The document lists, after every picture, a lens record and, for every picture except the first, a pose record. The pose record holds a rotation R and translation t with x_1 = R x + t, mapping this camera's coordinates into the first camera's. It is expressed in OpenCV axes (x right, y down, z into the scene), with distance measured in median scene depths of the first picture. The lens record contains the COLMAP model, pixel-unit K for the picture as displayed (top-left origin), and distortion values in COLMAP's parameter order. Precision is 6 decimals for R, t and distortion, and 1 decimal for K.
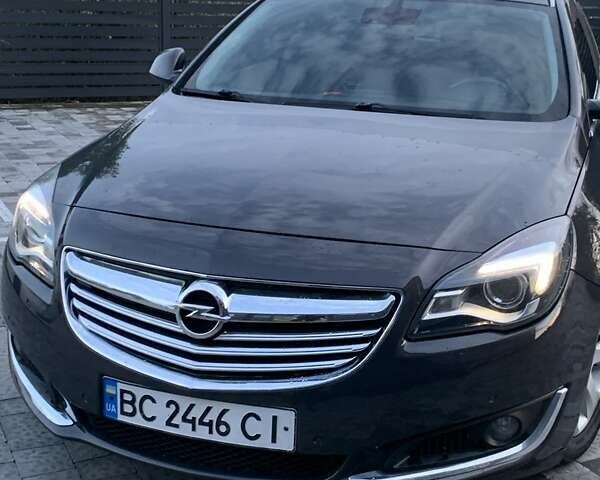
lens RADIAL K [[946.1, 0, 312.2], [0, 946.1, 239.8], [0, 0, 1]] dist [0.271566, -0.972264]
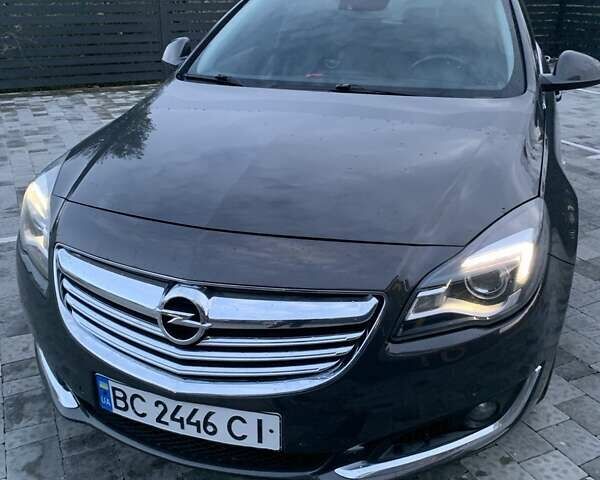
lens RADIAL K [[612.7, 0, 308.4], [0, 612.7, 233.0], [0, 0, 1]] dist [0.079138, -0.183049]
pose [[0.999546, -0.028562, -0.009551, 0.022775], [0.029517, 0.992050, 0.122331, -0.084833], [0.005981, -0.122558, 0.992443, 0.370301]]
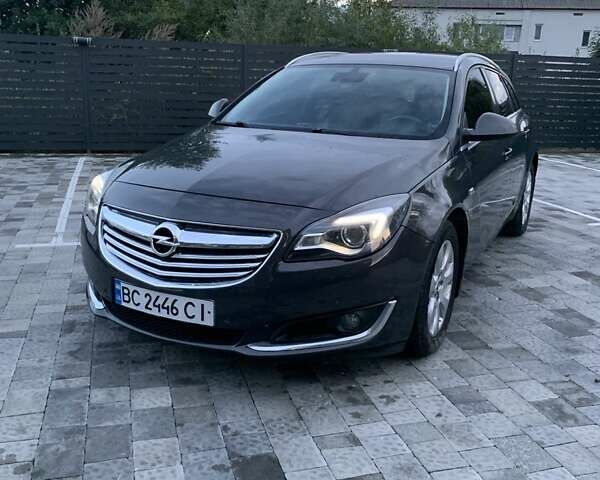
lens RADIAL K [[609.0, 0, 312.0], [0, 609.0, 239.1], [0, 0, 1]] dist [0.154438, -0.400857]
pose [[0.988490, 0.034135, -0.147384, 0.290674], [-0.035780, 0.999323, -0.008526, 0.072130], [0.146993, 0.013701, 0.989043, -0.019063]]
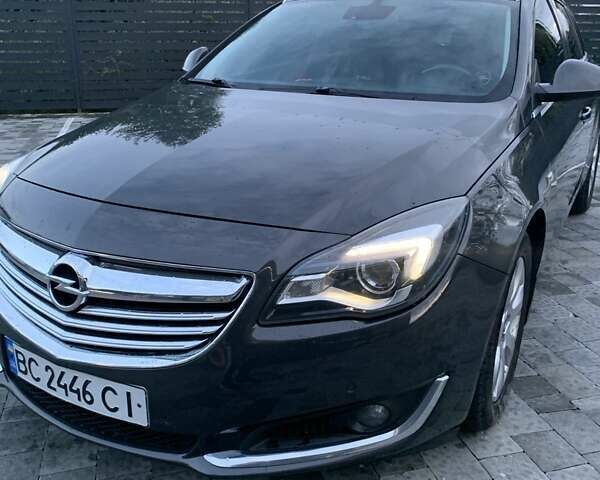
lens RADIAL K [[612.7, 0, 308.4], [0, 612.7, 233.0], [0, 0, 1]] dist [0.079138, -0.183049]
pose [[0.982149, 0.035096, -0.184803, 0.251986], [-0.023743, 0.997712, 0.063295, -0.026506], [0.186601, -0.057777, 0.980735, 0.397873]]
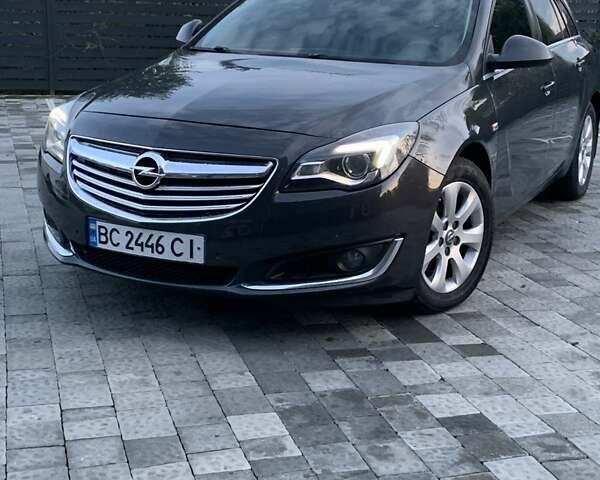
lens RADIAL K [[946.1, 0, 312.2], [0, 946.1, 239.8], [0, 0, 1]] dist [0.271566, -0.972264]
pose [[0.990745, 0.025713, -0.133275, 0.340082], [-0.028650, 0.999386, -0.020166, 0.203316], [0.132675, 0.023797, 0.990874, -0.451538]]
